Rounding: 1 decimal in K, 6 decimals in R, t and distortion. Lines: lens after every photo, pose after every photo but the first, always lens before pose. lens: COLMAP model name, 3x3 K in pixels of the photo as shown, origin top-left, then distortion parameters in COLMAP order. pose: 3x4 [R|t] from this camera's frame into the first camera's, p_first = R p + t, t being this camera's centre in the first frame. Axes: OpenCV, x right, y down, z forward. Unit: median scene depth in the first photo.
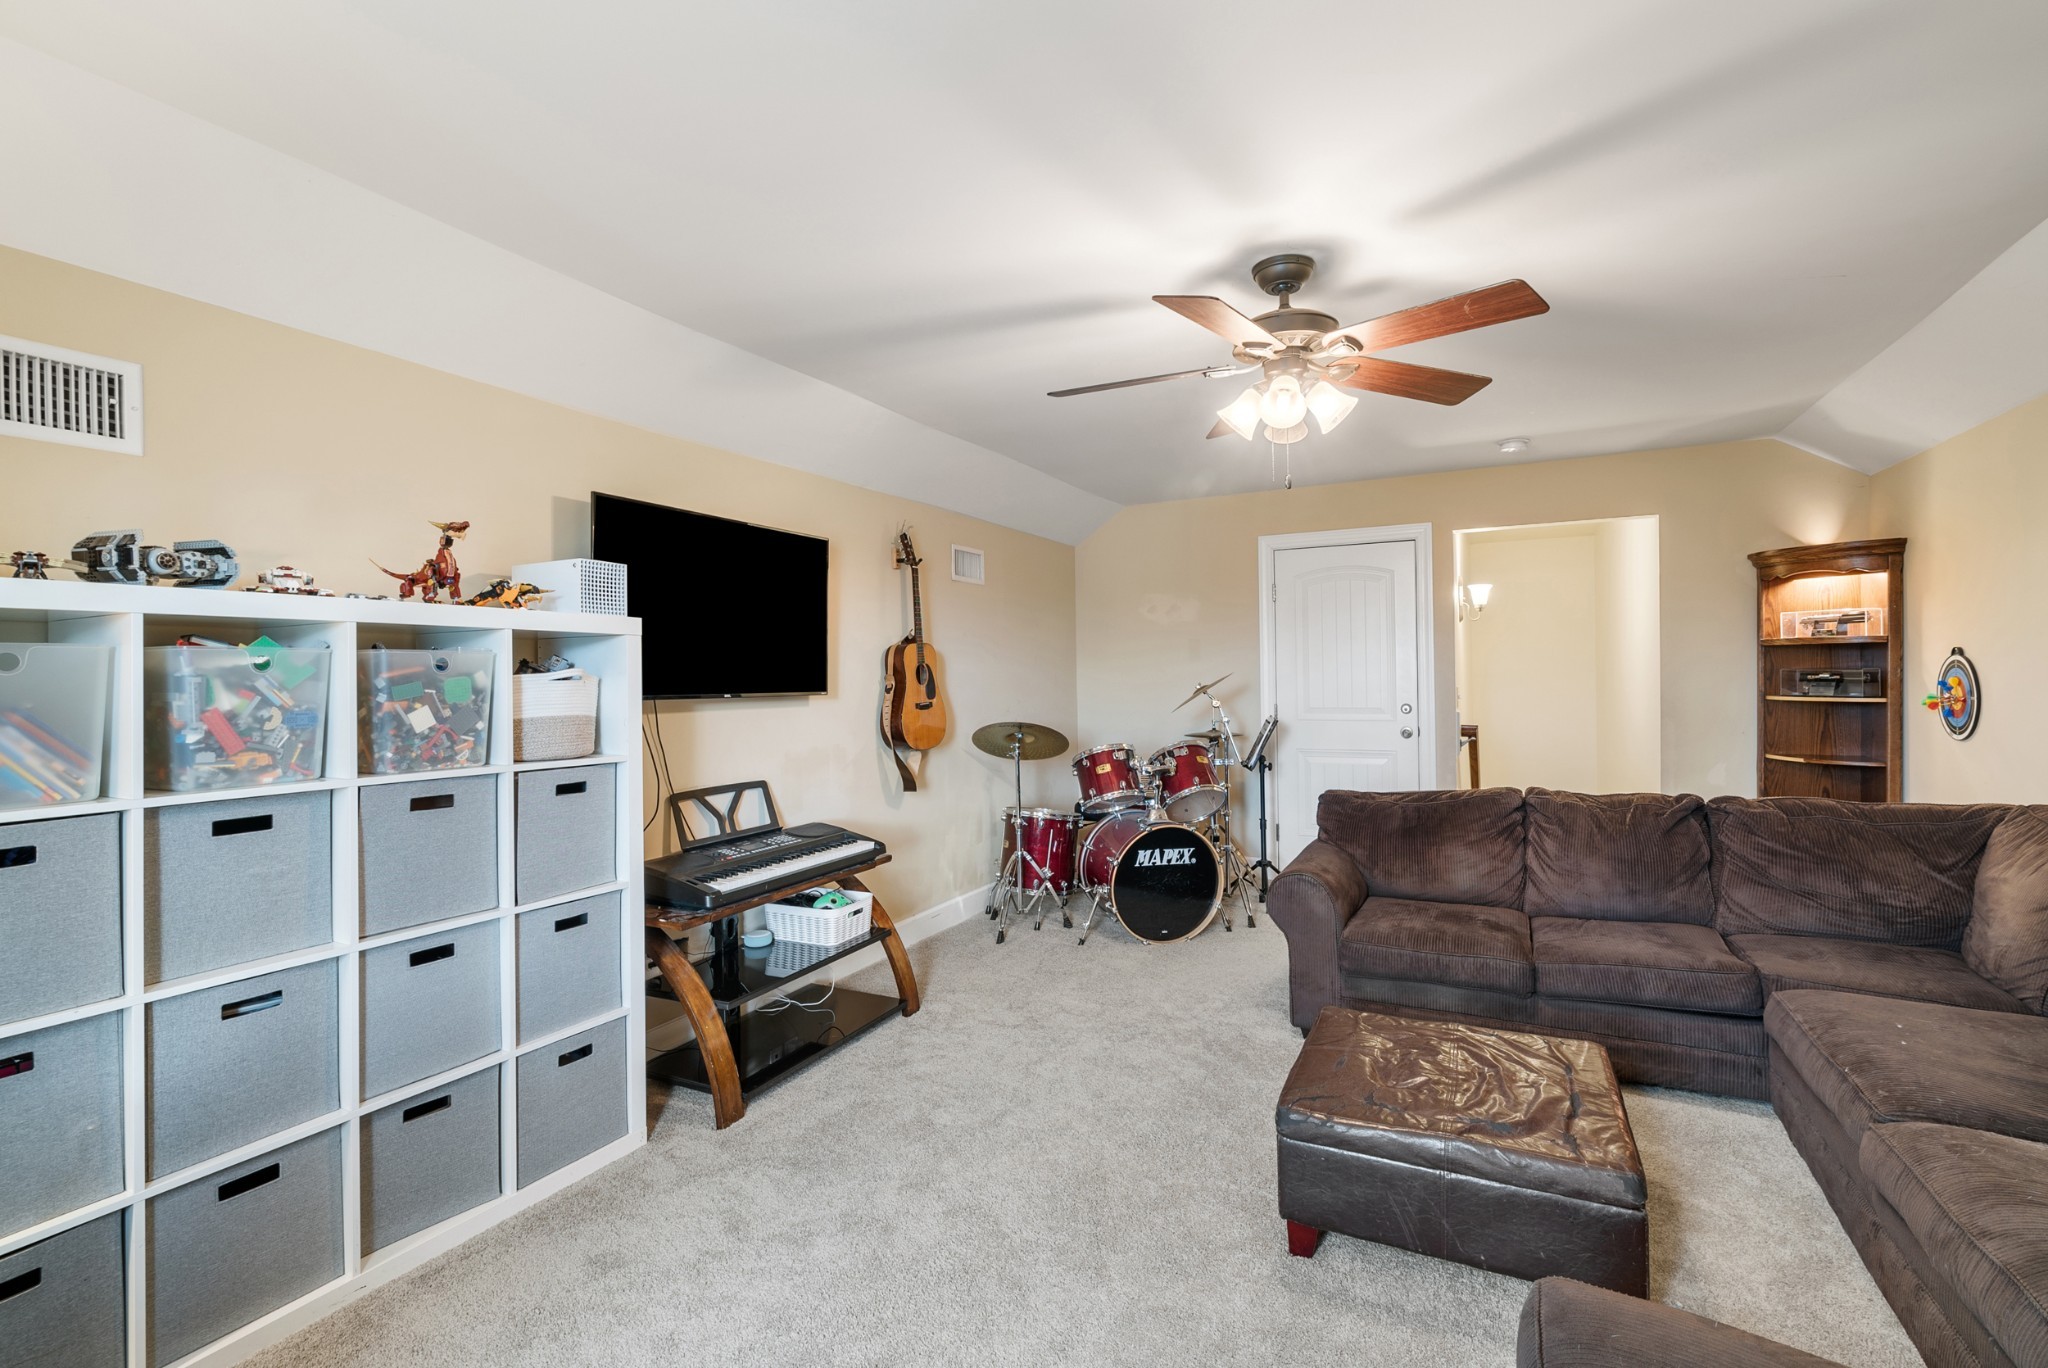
lens RADIAL K [[930.0, 0, 1024.0], [0, 930.0, 684.0], [0, 0, 1]] dist [-0.000433, 0.000746]
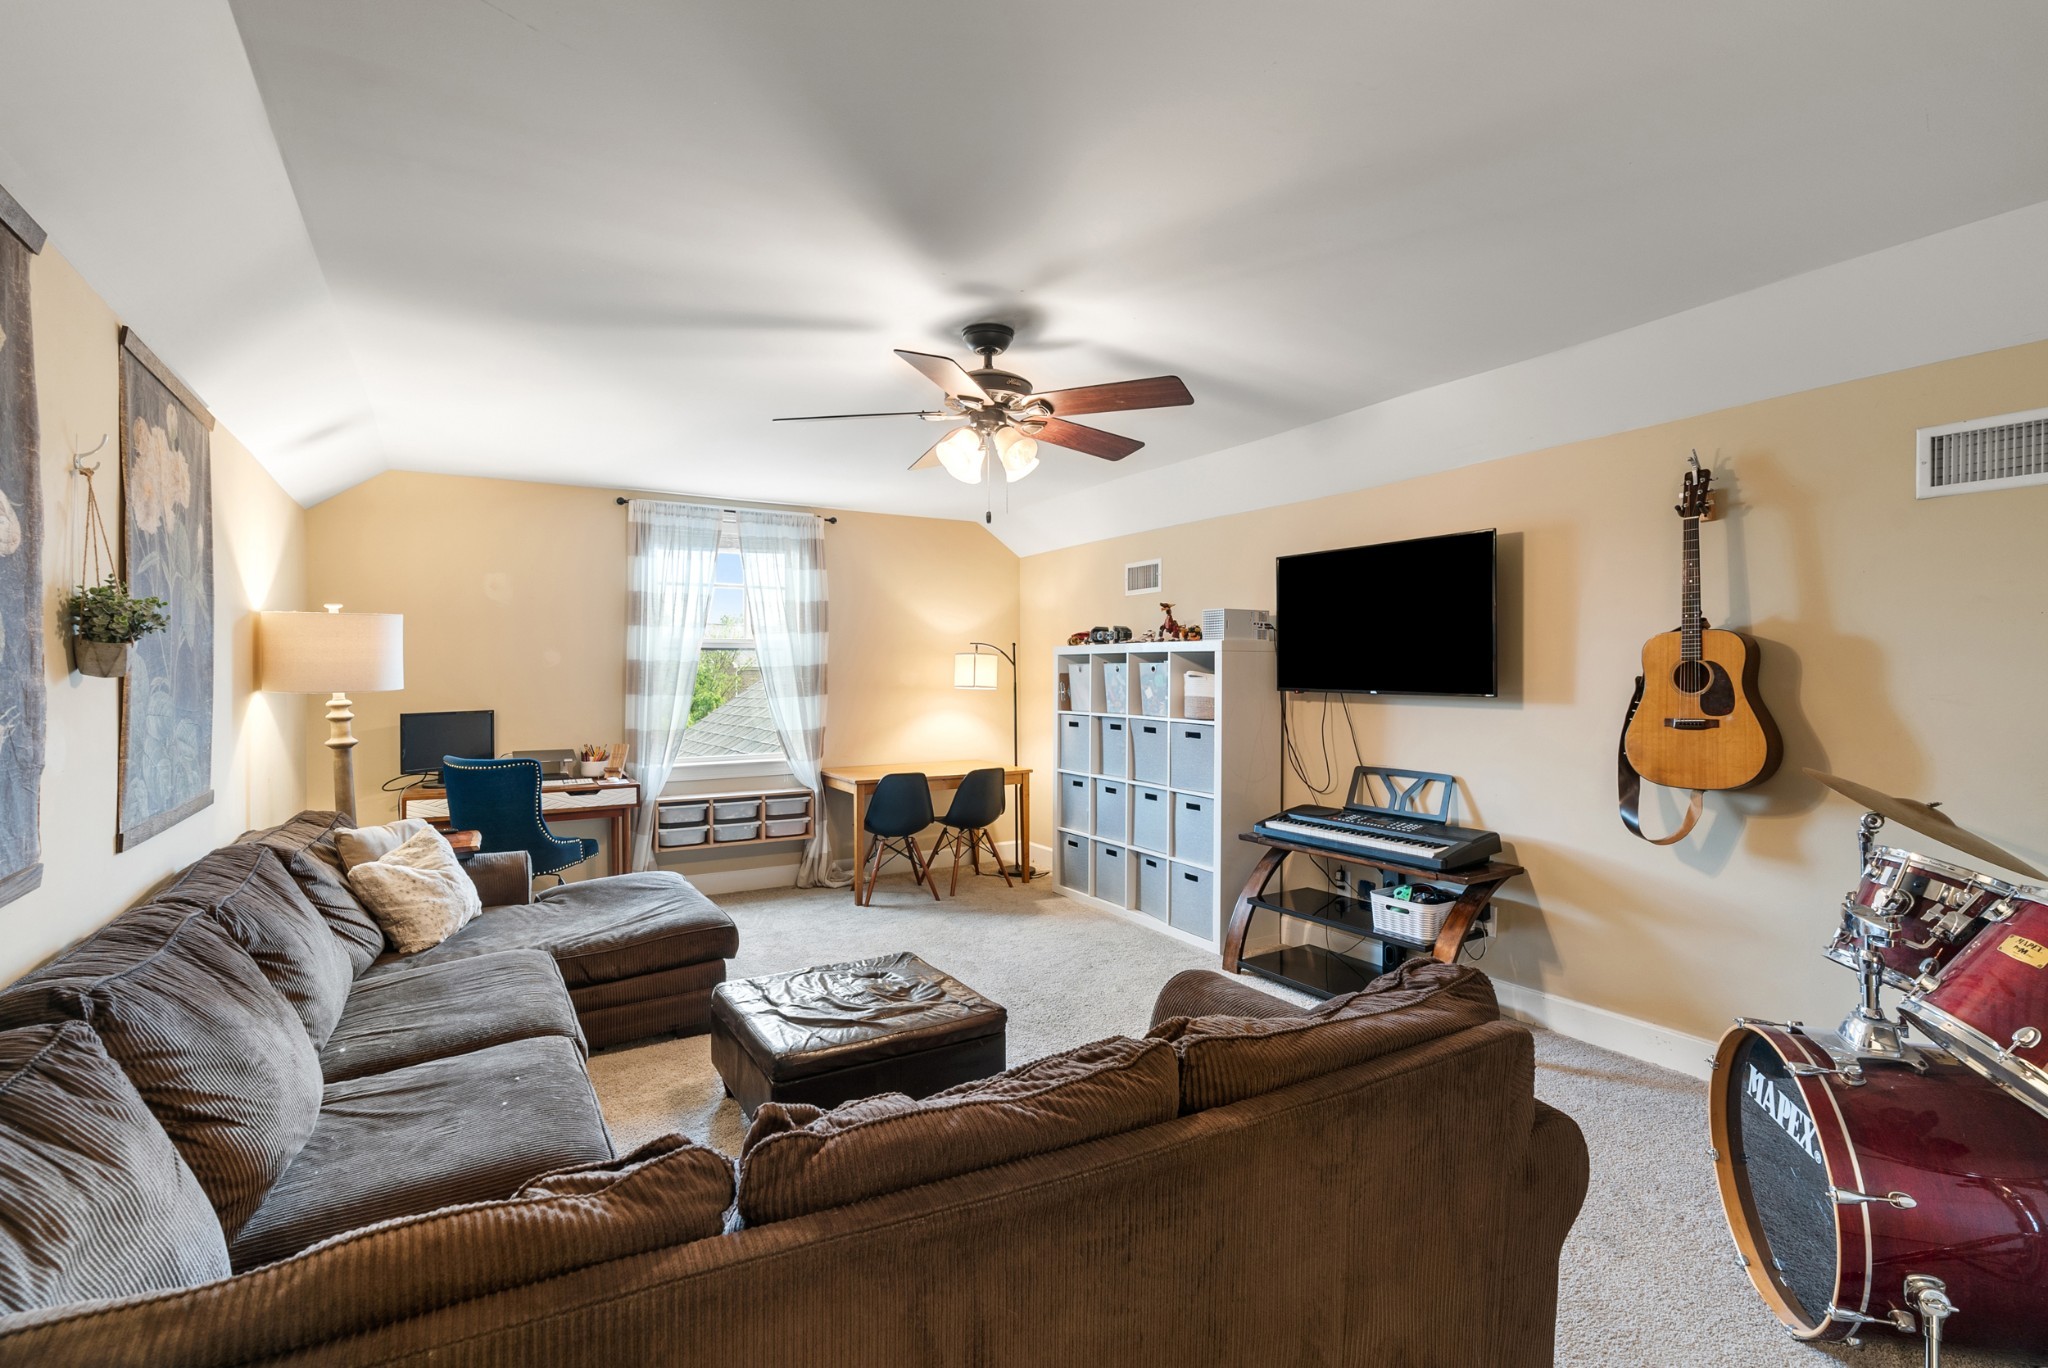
lens RADIAL K [[943.2, 0, 1021.0], [0, 943.2, 673.1], [0, 0, 1]] dist [-0.002052, 0.000728]
pose [[-0.533245, 0.017321, -0.845783, 0.933533], [0.001810, 0.999811, 0.019333, -0.035519], [0.845959, 0.008778, -0.533176, 1.236221]]
